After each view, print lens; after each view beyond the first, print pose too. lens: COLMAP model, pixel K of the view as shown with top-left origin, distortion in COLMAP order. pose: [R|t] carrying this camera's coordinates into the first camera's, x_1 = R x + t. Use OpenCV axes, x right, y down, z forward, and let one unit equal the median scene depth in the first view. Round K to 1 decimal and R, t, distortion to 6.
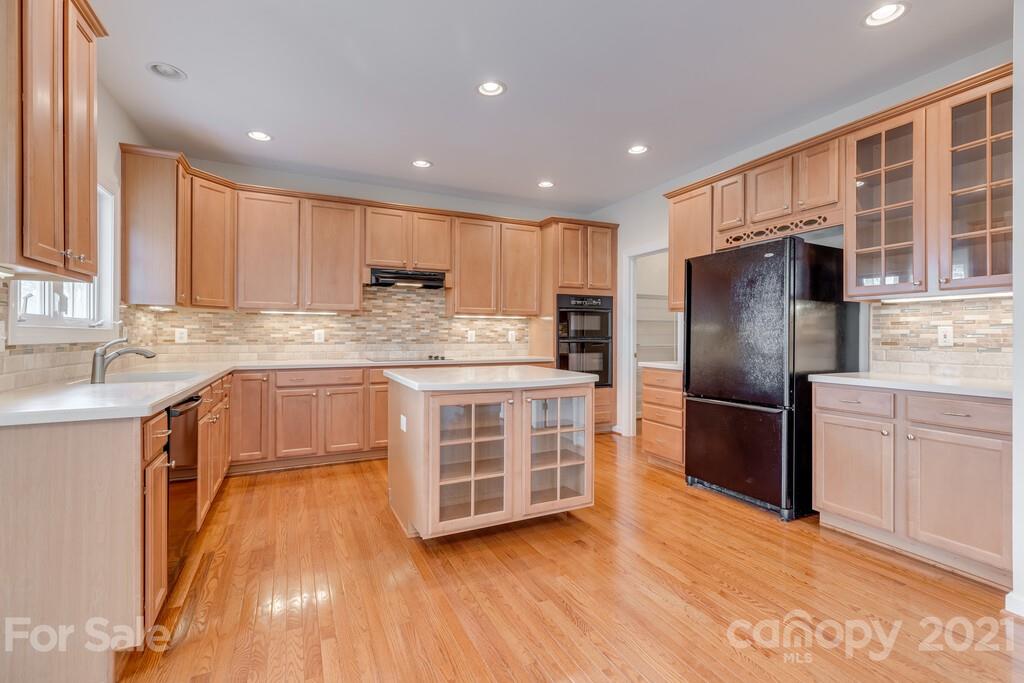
lens RADIAL K [[456.2, 0, 512.8], [0, 456.2, 337.4], [0, 0, 1]] dist [-0.002788, -0.000191]
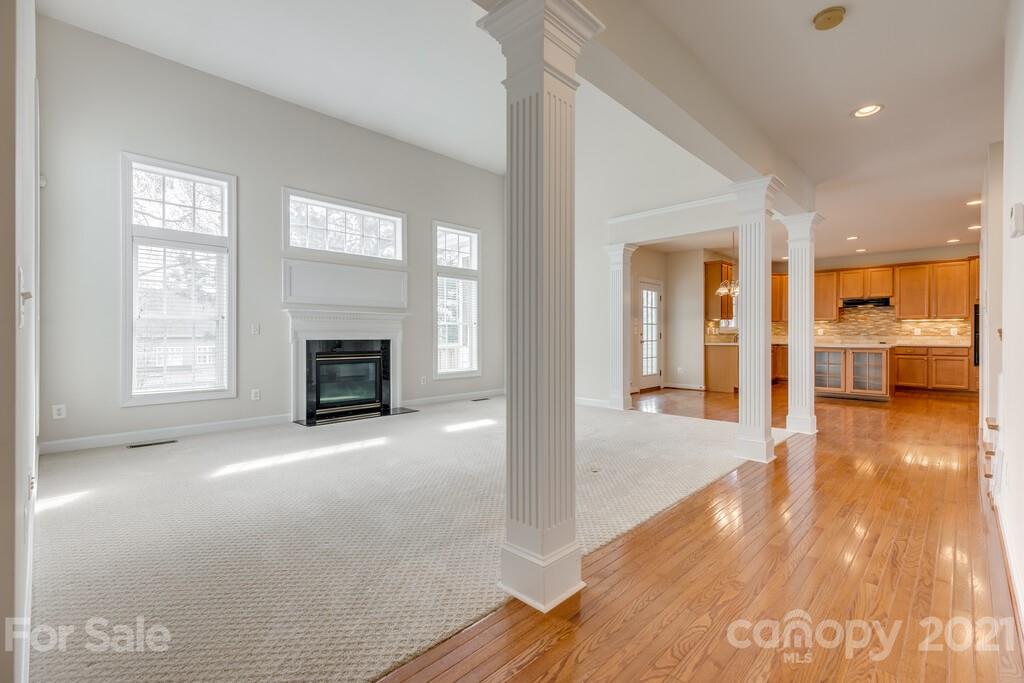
lens RADIAL K [[456.2, 0, 512.8], [0, 456.2, 337.4], [0, 0, 1]] dist [-0.002788, -0.000191]
pose [[0.342493, 0.000000, -0.939520, 1.042297], [-0.006196, 0.999978, -0.002259, 0.033204], [0.939500, 0.006595, 0.342485, -1.053174]]
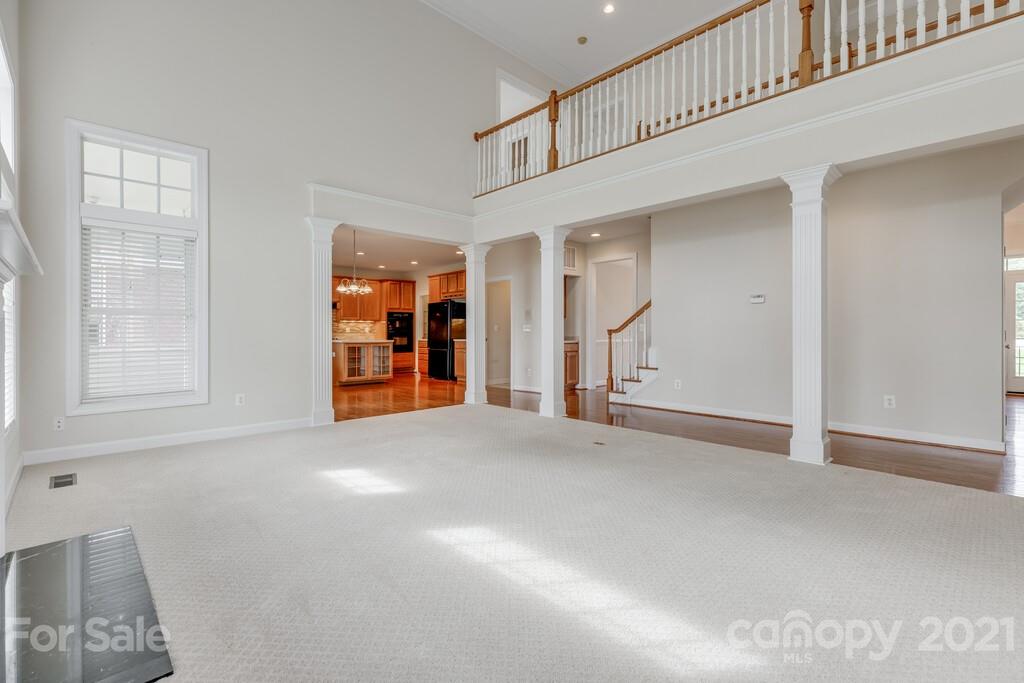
lens RADIAL K [[456.2, 0, 512.8], [0, 456.2, 337.4], [0, 0, 1]] dist [-0.002788, -0.000191]
pose [[0.950712, -0.002328, 0.310066, -0.016810], [0.002362, 0.999997, 0.000264, 0.037793], [-0.310065, 0.000482, 0.950715, -1.455242]]
